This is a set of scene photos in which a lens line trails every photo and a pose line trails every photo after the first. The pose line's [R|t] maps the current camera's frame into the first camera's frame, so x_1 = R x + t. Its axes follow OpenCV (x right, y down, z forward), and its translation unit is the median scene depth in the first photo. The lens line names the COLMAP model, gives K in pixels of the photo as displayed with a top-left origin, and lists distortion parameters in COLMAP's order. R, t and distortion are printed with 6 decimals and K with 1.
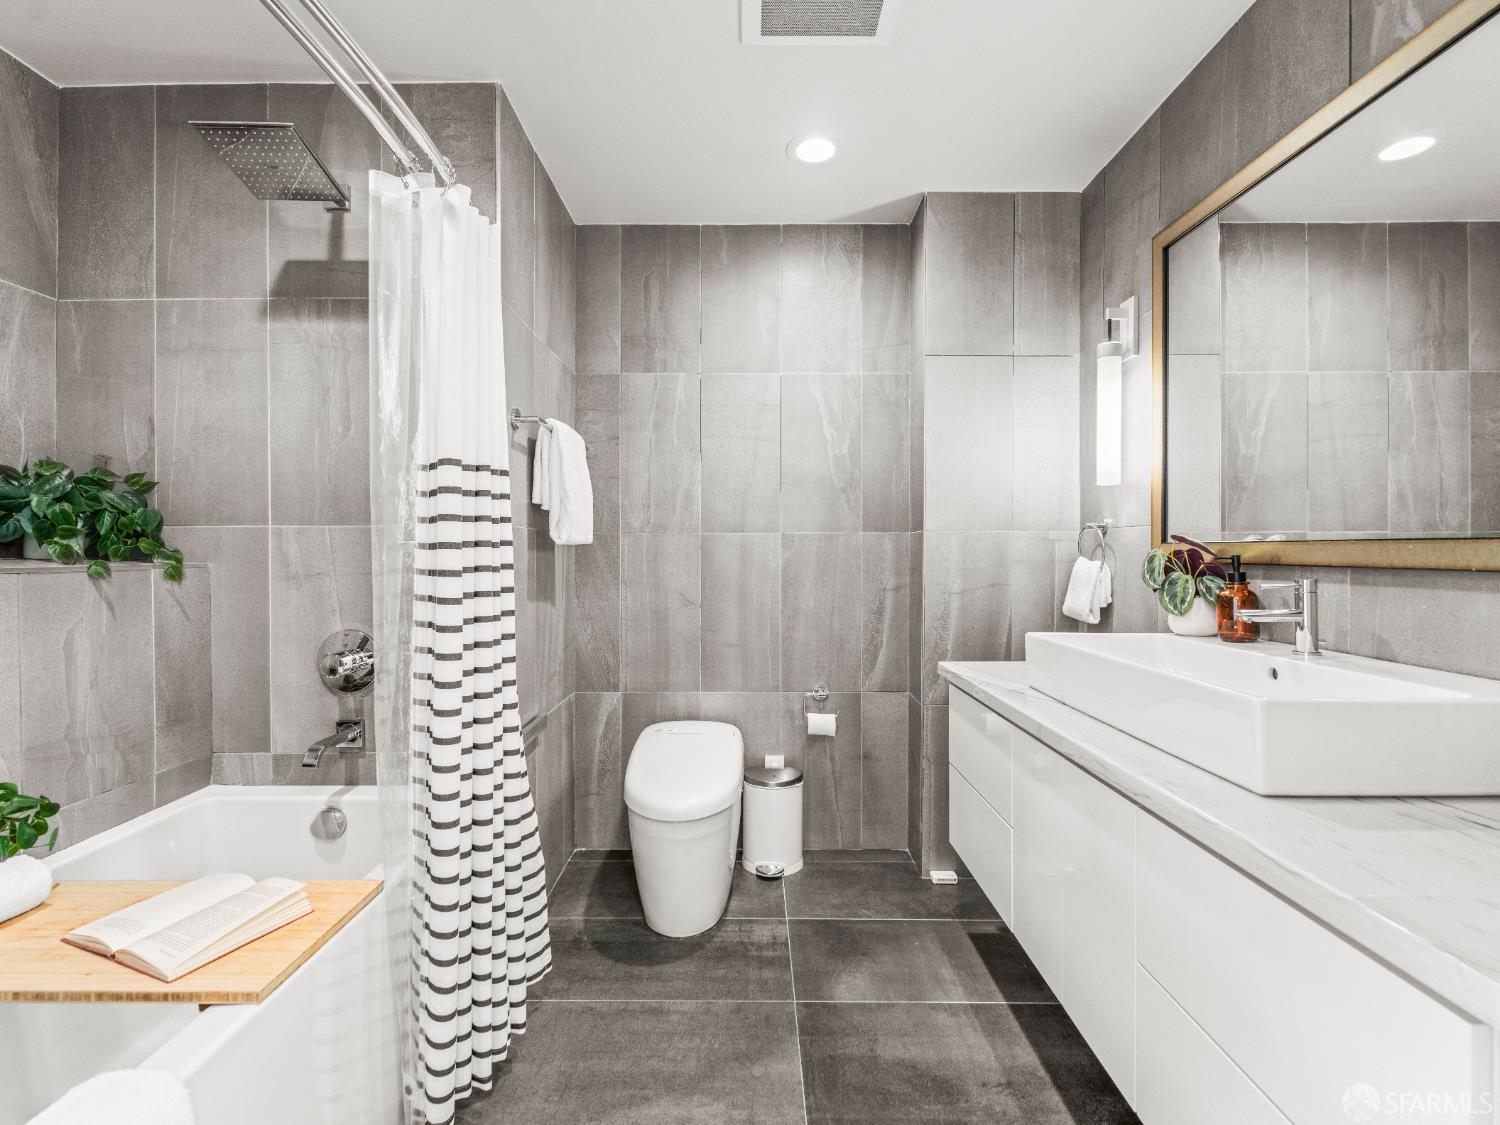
lens RADIAL K [[693.1, 0, 753.2], [0, 693.1, 555.8], [0, 0, 1]] dist [-0.000223, -0.001005]
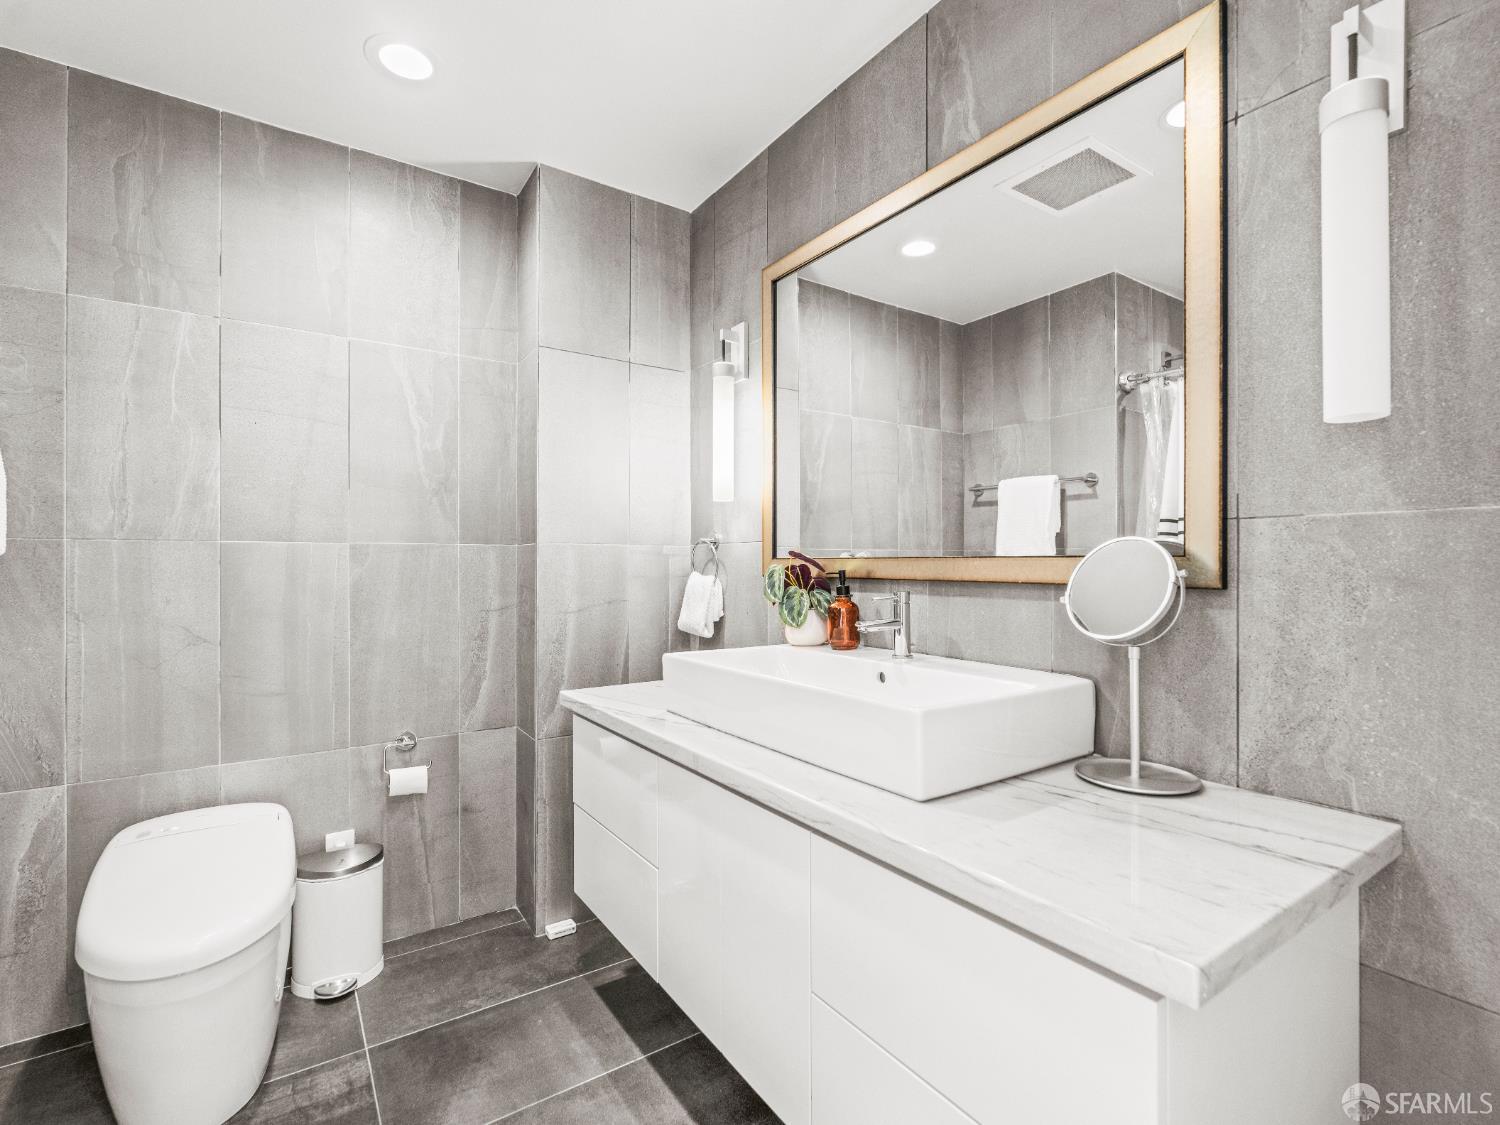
lens RADIAL K [[693.1, 0, 745.6], [0, 693.1, 563.2], [0, 0, 1]] dist [-0.000223, -0.001005]
pose [[0.827809, 0.000030, 0.561009, -0.028266], [0.004257, 0.999971, -0.006334, -0.003428], [-0.560993, 0.007632, 0.827785, 0.109090]]
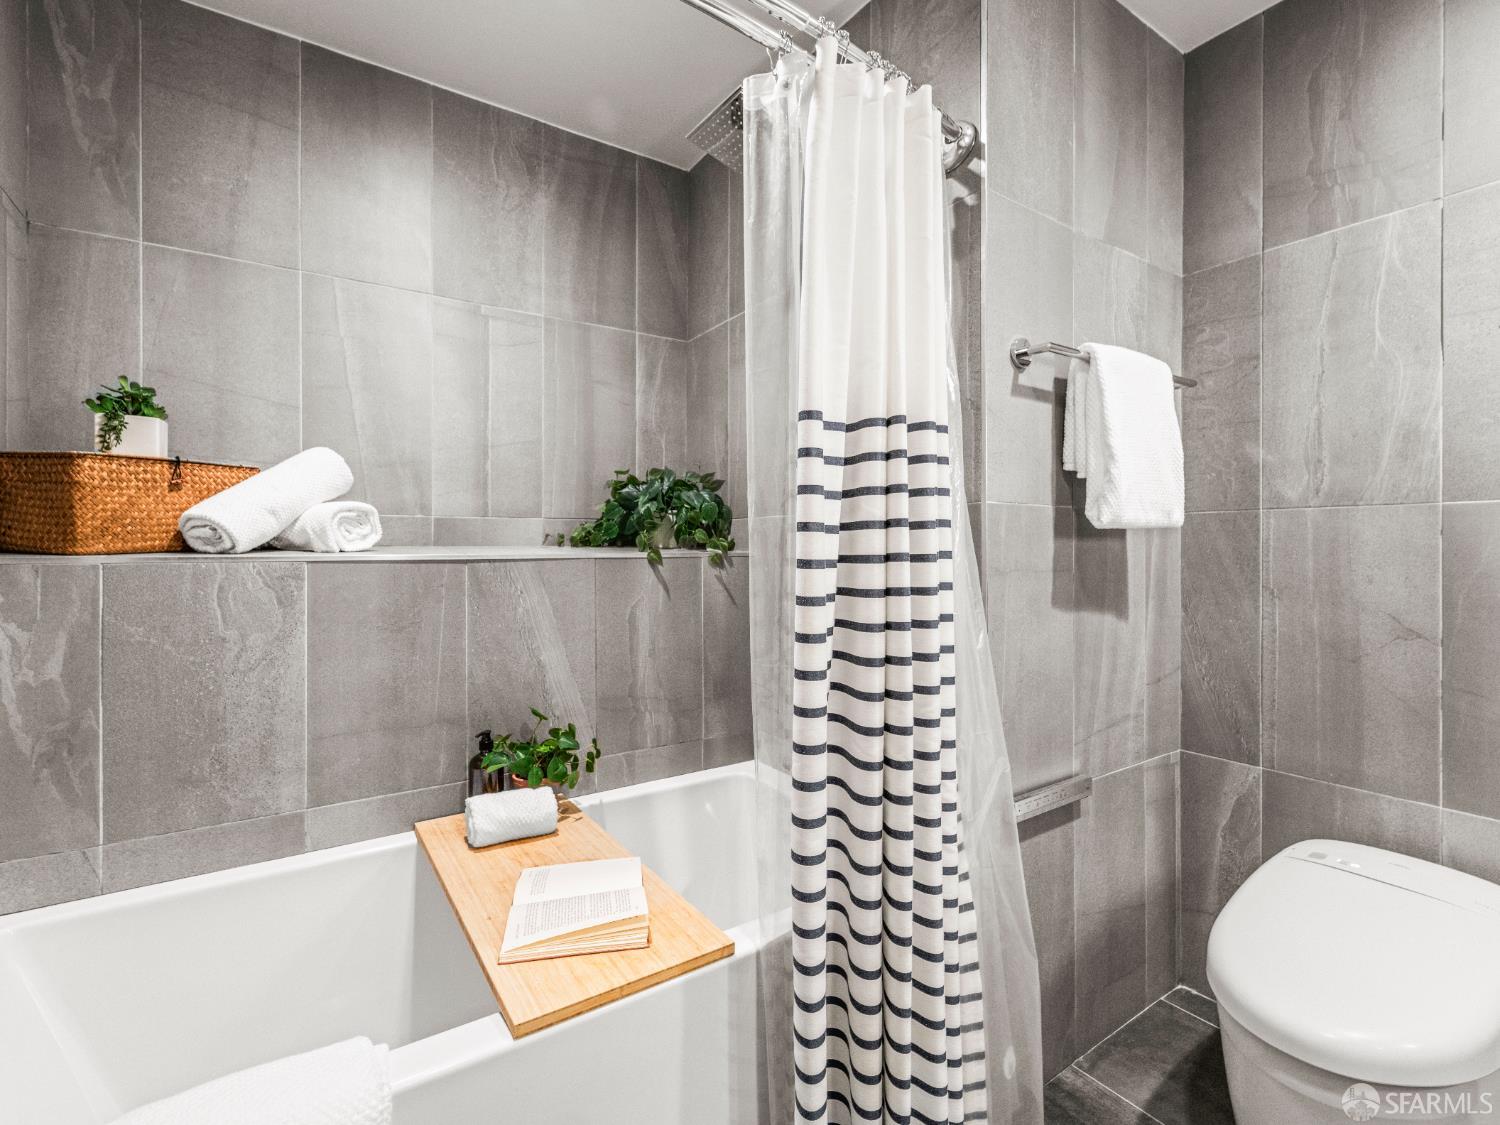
lens RADIAL K [[693.1, 0, 758.1], [0, 693.1, 546.6], [0, 0, 1]] dist [-0.000223, -0.001005]
pose [[0.548312, 0.000111, -0.836274, 0.079653], [-0.003851, 0.999990, -0.002392, 0.003351], [0.836265, 0.004532, 0.548306, 0.289378]]
